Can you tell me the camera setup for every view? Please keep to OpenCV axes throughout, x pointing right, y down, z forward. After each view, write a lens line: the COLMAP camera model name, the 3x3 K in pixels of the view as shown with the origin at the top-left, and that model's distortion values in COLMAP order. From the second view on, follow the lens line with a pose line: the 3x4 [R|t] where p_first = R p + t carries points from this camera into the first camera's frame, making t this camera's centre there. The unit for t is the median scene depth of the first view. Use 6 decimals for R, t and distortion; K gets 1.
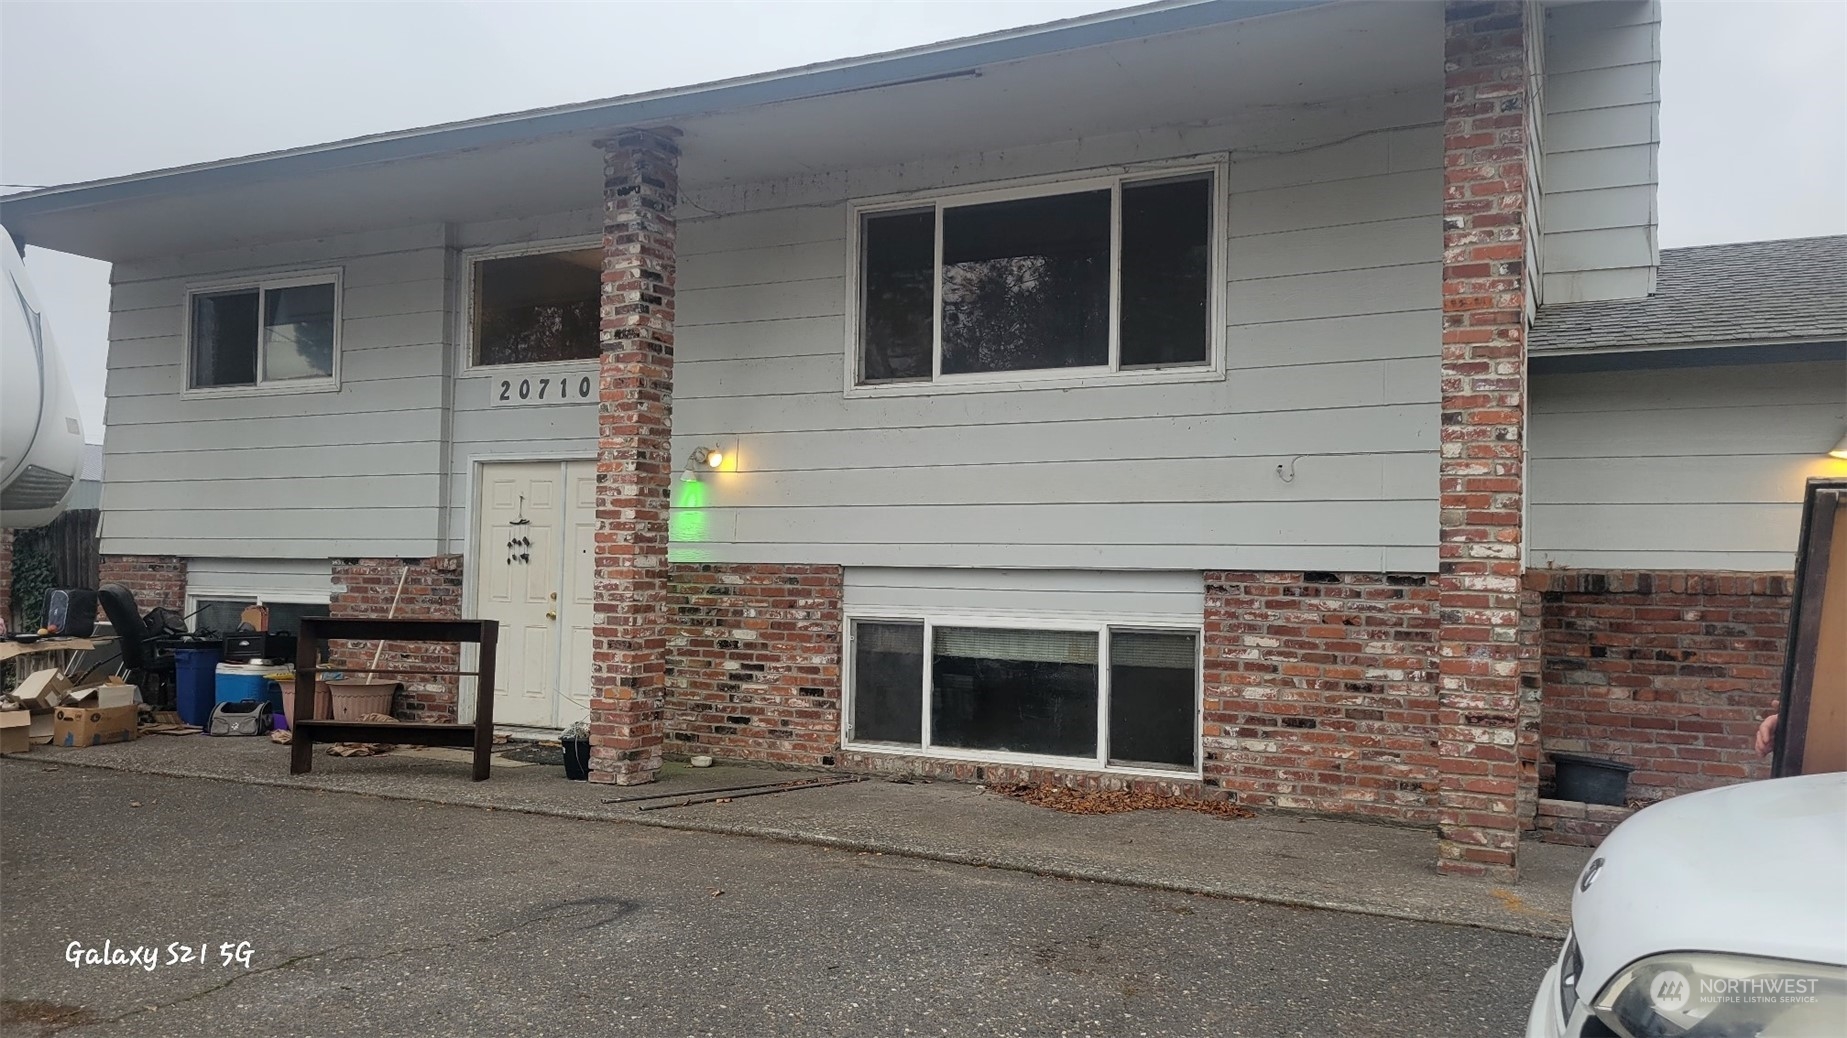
lens RADIAL K [[1385.7, 0, 924.0], [0, 1385.7, 518.3], [0, 0, 1]] dist [0.033386, -0.000228]
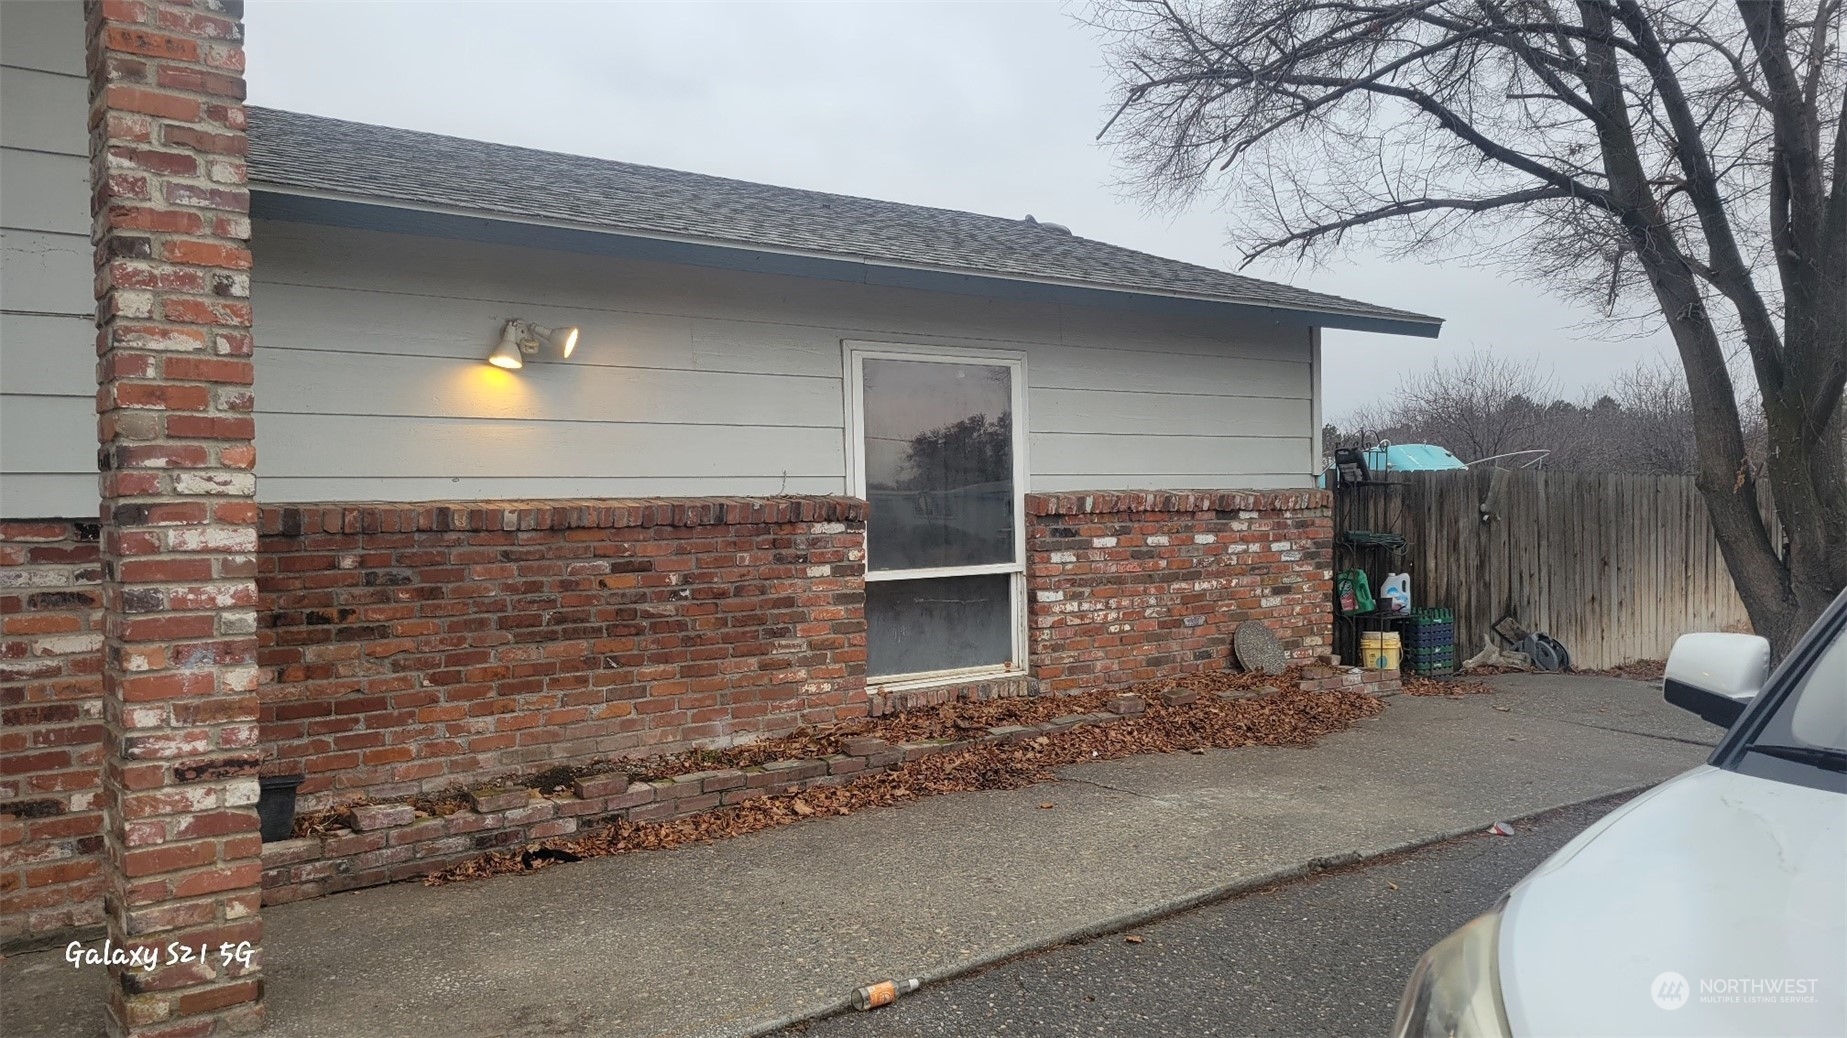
lens RADIAL K [[1385.7, 0, 923.9], [0, 1385.7, 522.5], [0, 0, 1]] dist [0.033386, -0.000228]
pose [[0.443846, -0.041259, 0.895153, 0.011712], [-0.013236, 0.998529, 0.052587, 0.004921], [-0.896006, -0.035189, 0.442646, 0.465138]]
